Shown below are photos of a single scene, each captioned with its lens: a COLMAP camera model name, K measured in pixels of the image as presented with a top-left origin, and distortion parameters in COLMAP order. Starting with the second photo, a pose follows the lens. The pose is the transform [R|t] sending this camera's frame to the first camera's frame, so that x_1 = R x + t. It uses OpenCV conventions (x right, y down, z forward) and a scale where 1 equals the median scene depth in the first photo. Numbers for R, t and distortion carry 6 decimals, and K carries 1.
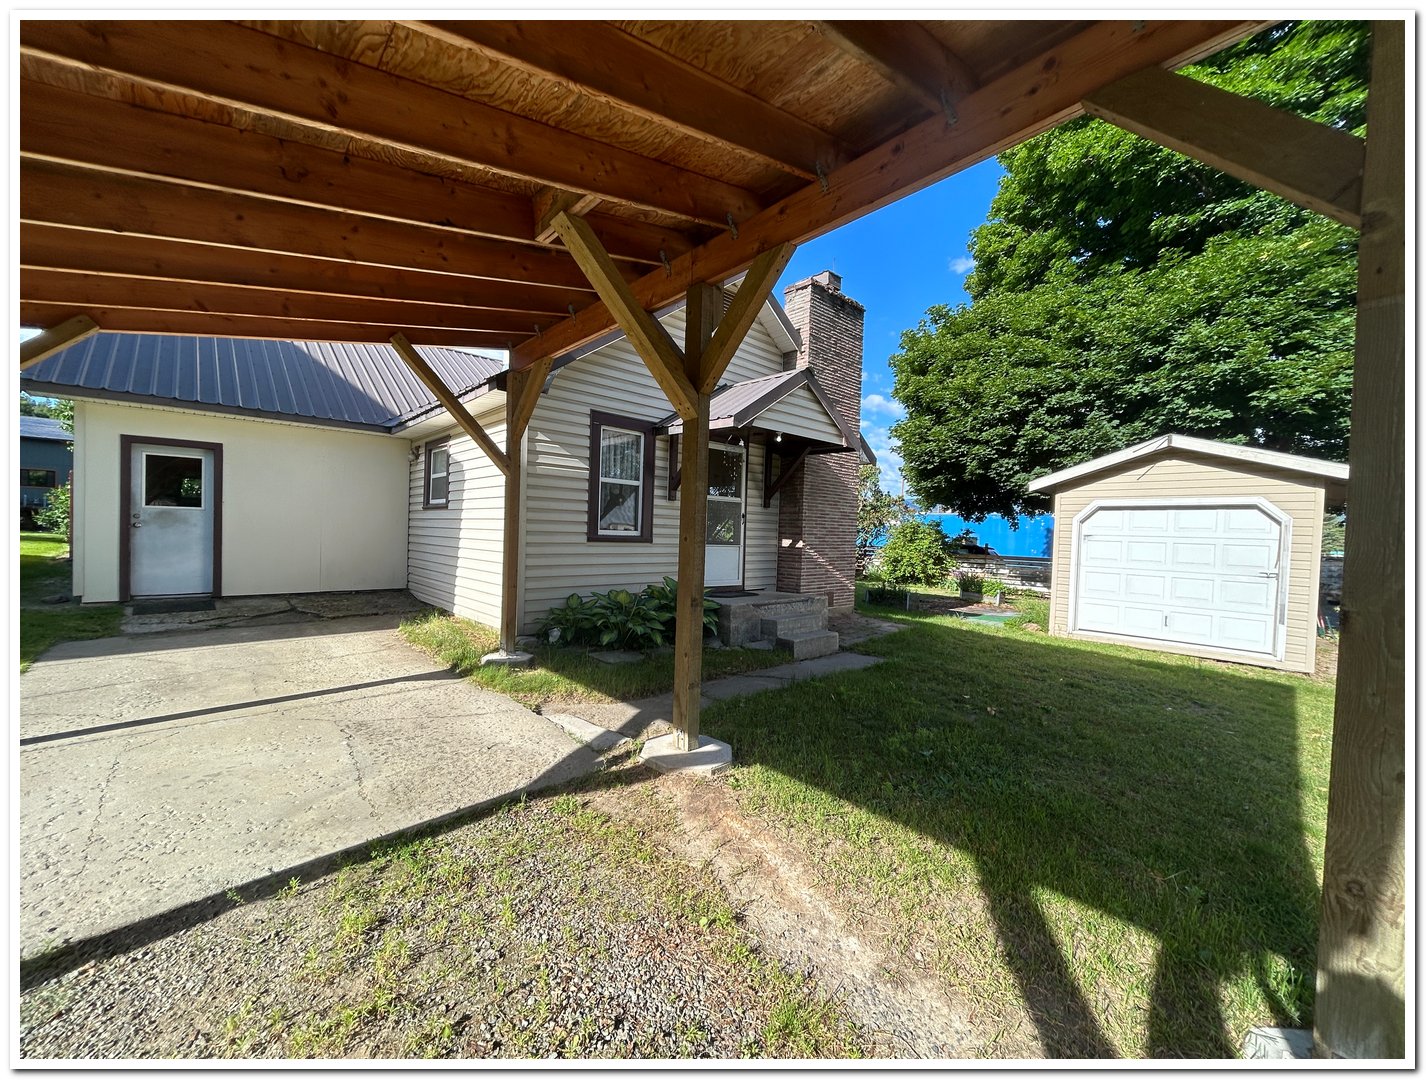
lens RADIAL K [[556.2, 0, 712.0], [0, 556.2, 540.8], [0, 0, 1]] dist [-0.000482, 0.000290]
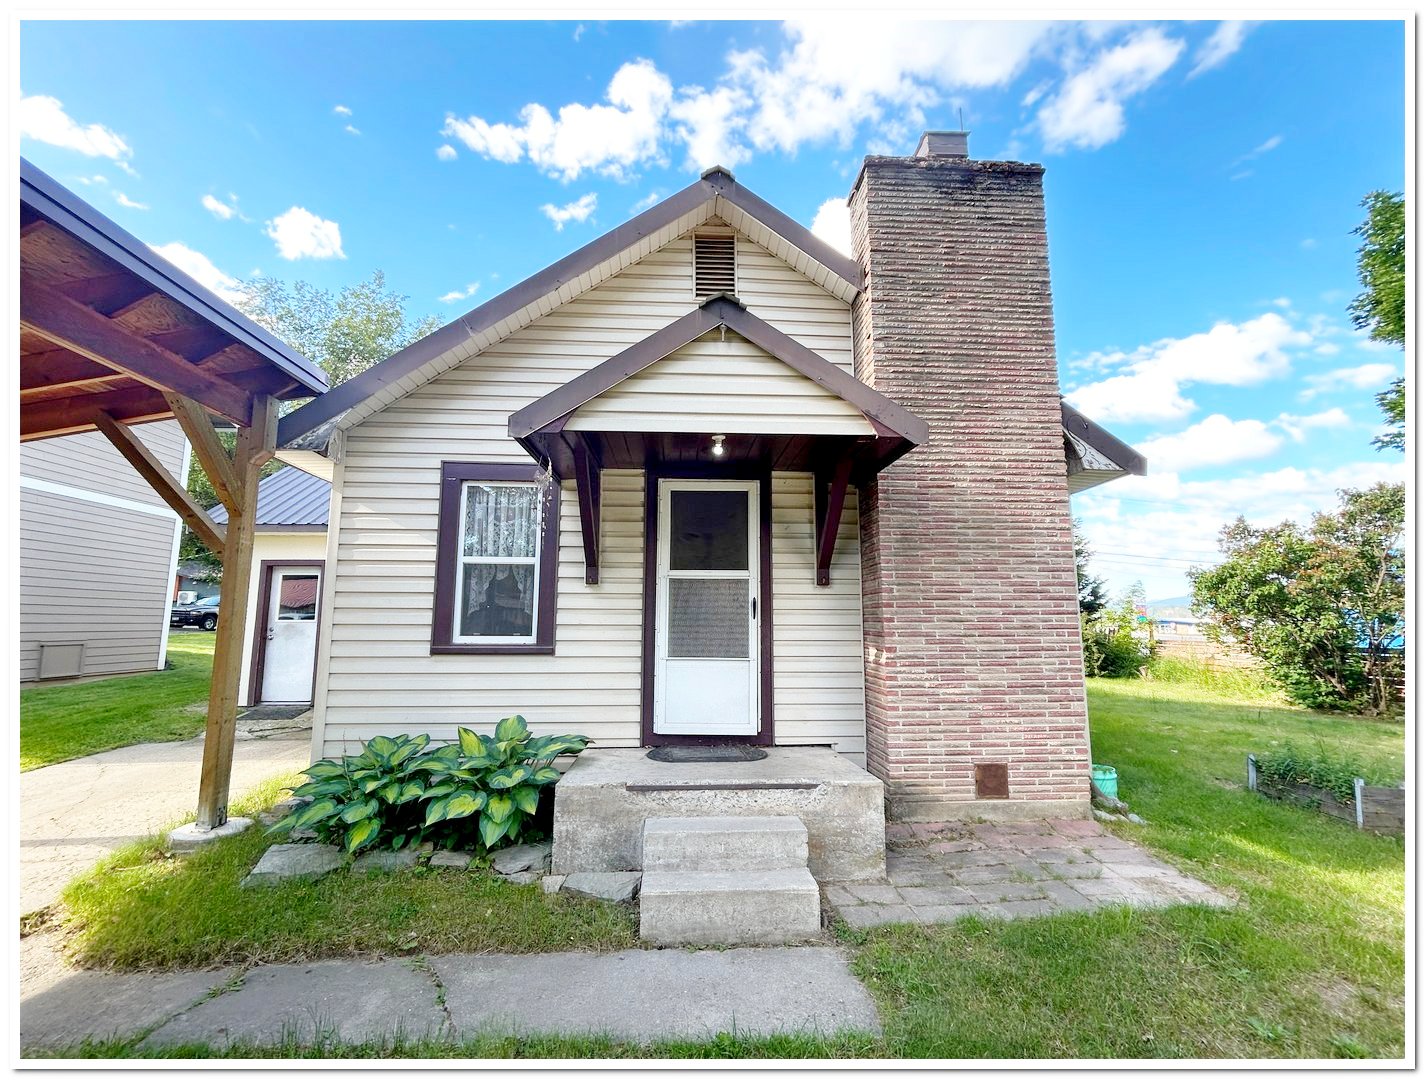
lens RADIAL K [[615.3, 0, 717.8], [0, 615.3, 541.3], [0, 0, 1]] dist [0.000350, 0.000084]
pose [[0.773727, -0.111586, -0.623615, 0.465448], [0.009784, 0.986353, -0.164353, -0.006779], [0.633444, 0.121063, 0.764260, 0.580897]]
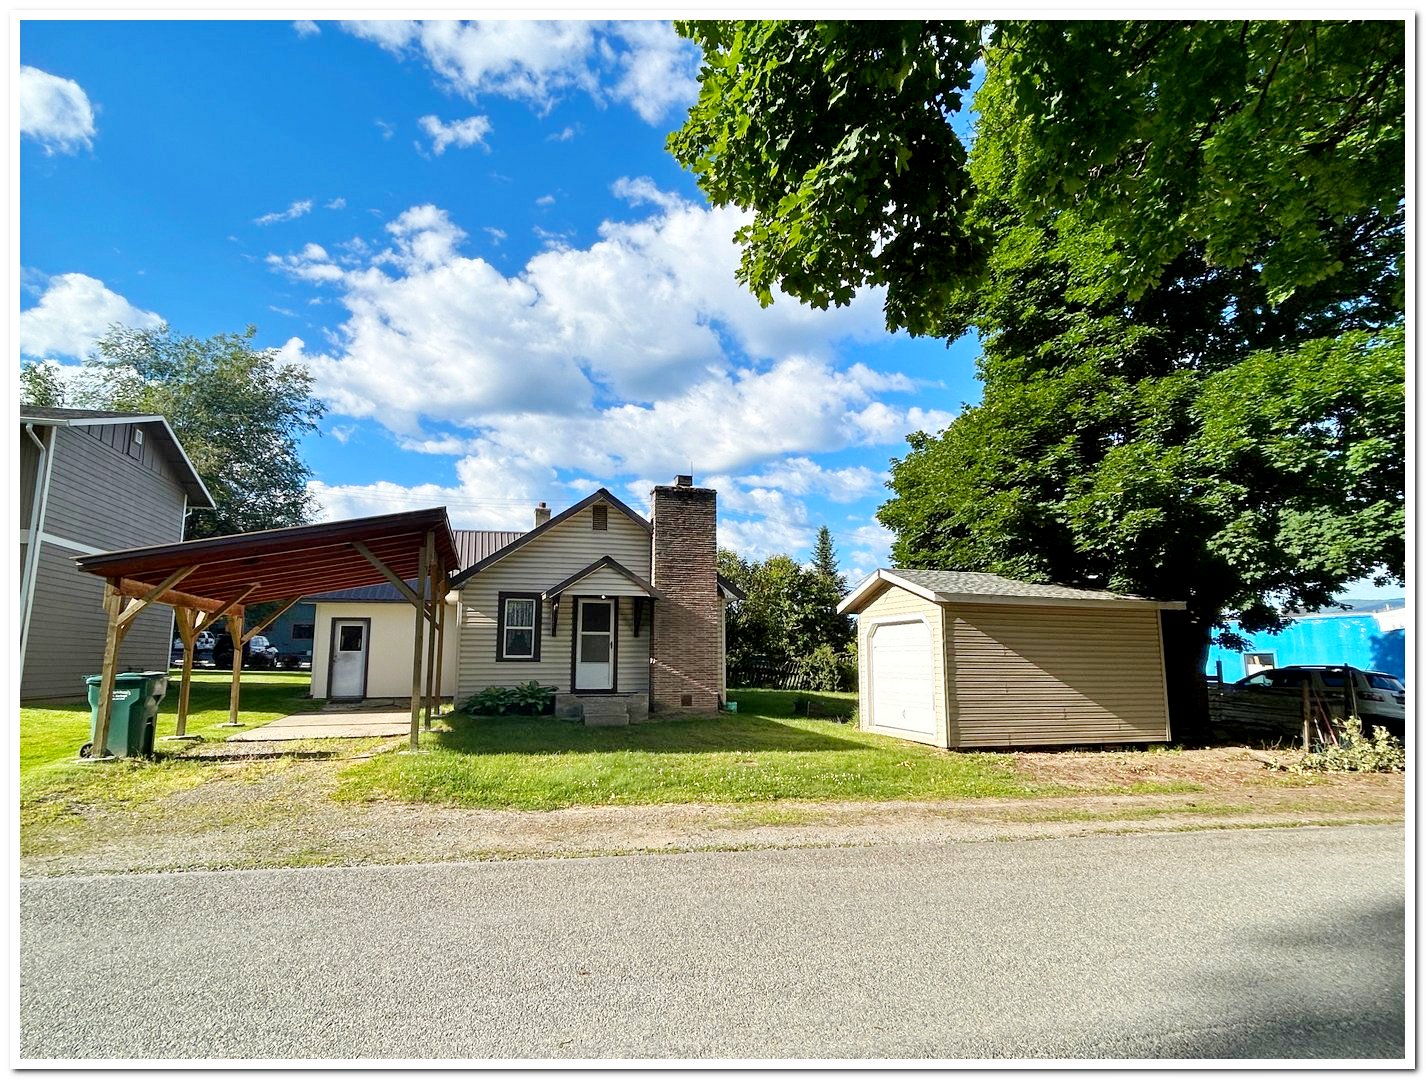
lens RADIAL K [[790.9, 0, 726.4], [0, 790.9, 505.5], [0, 0, 1]] dist [-0.002561, -0.000145]
pose [[0.896025, -0.116329, -0.428495, 1.518591], [0.020737, 0.974979, -0.221327, 0.085375], [0.443520, 0.189429, 0.876018, -0.986566]]
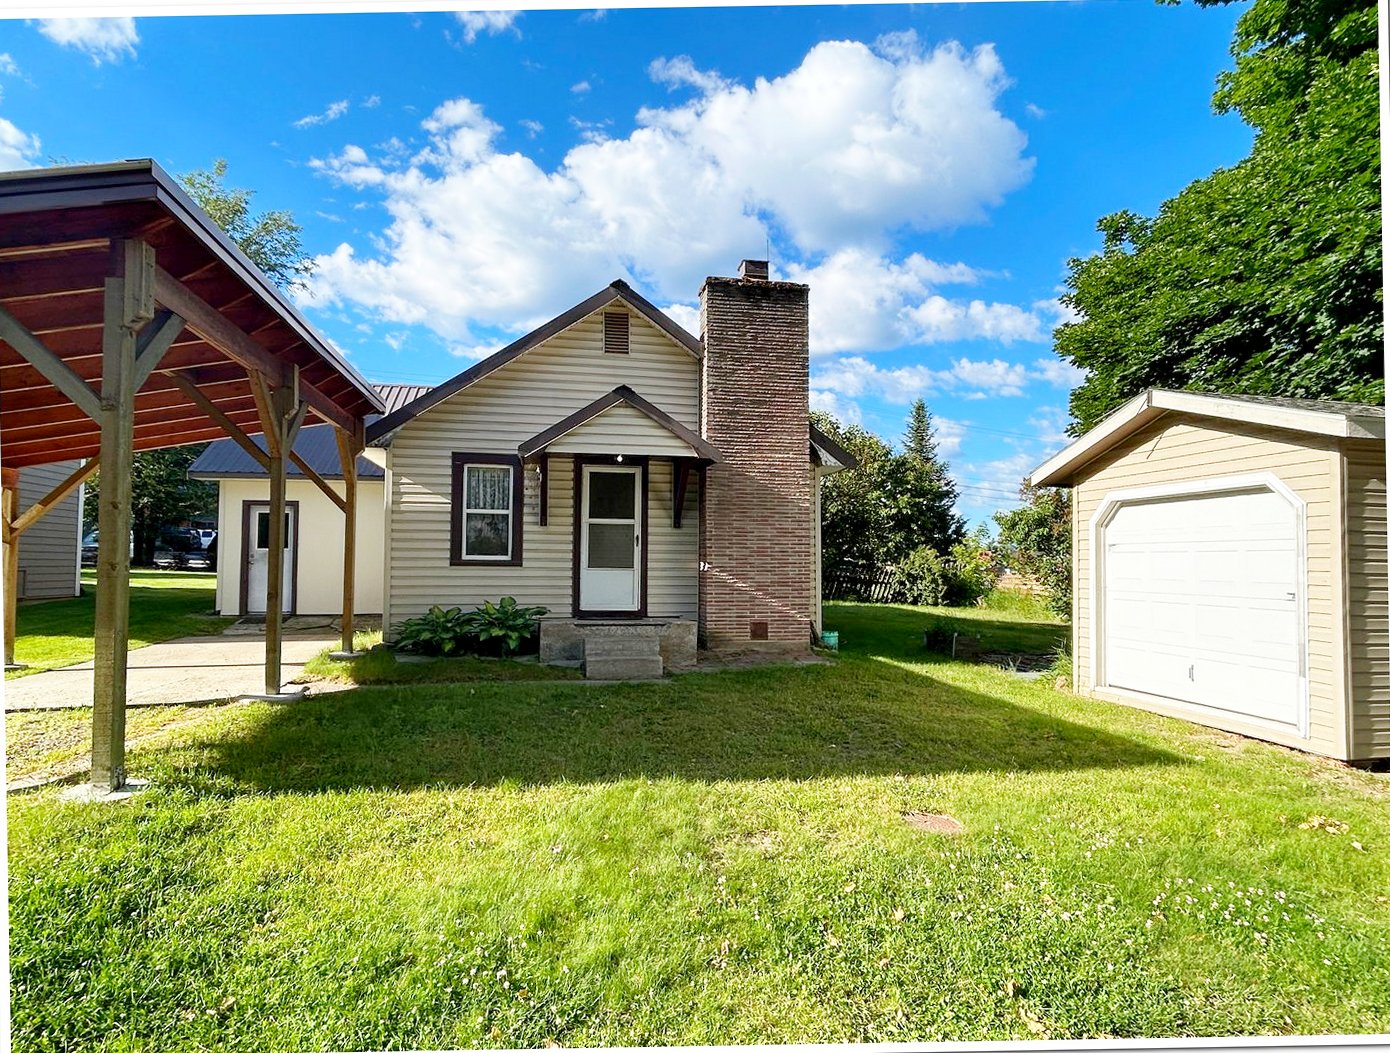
lens RADIAL K [[787.4, 0, 695.0], [0, 787.4, 526.5], [0, 0, 1]] dist [-0.001618, -0.000225]
pose [[0.848308, -0.050845, -0.527057, 0.969323], [0.010172, 0.996760, -0.079786, 0.050602], [0.529406, 0.062322, 0.846077, -0.105126]]
